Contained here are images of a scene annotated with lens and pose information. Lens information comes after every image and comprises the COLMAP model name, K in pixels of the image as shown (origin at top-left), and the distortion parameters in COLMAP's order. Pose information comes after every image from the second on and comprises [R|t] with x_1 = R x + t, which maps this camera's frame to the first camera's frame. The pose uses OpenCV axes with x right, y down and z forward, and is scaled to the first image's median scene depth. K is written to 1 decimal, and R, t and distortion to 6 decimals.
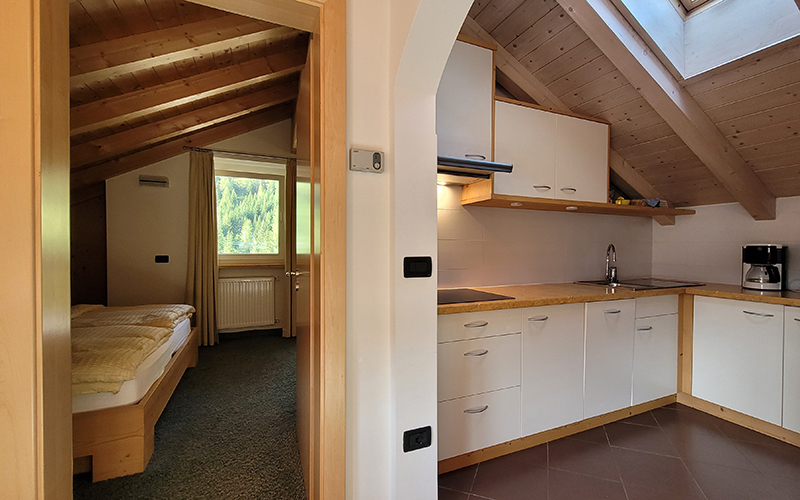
lens RADIAL K [[333.9, 0, 397.8], [0, 333.9, 251.2], [0, 0, 1]] dist [0.000341, 0.000311]
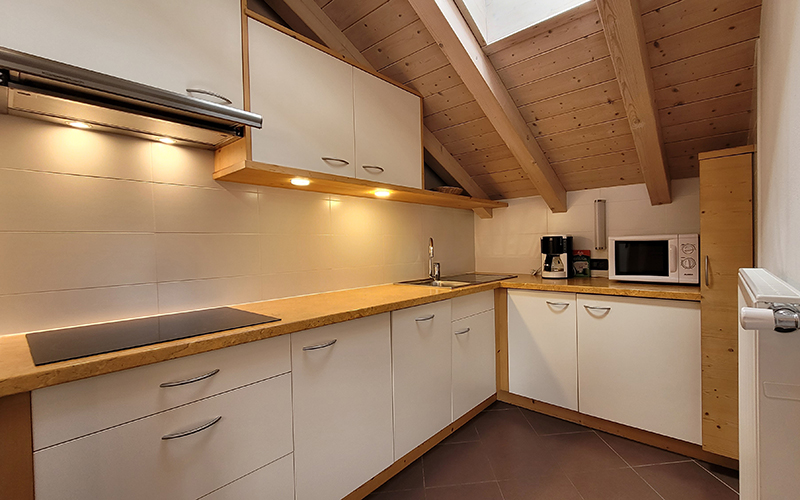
lens RADIAL K [[333.9, 0, 397.8], [0, 333.9, 251.2], [0, 0, 1]] dist [0.000341, 0.000311]
pose [[0.926136, -0.031097, 0.375907, 0.261097], [0.031617, 0.999489, 0.004787, 0.008986], [-0.375863, 0.007451, 0.926645, 0.250109]]
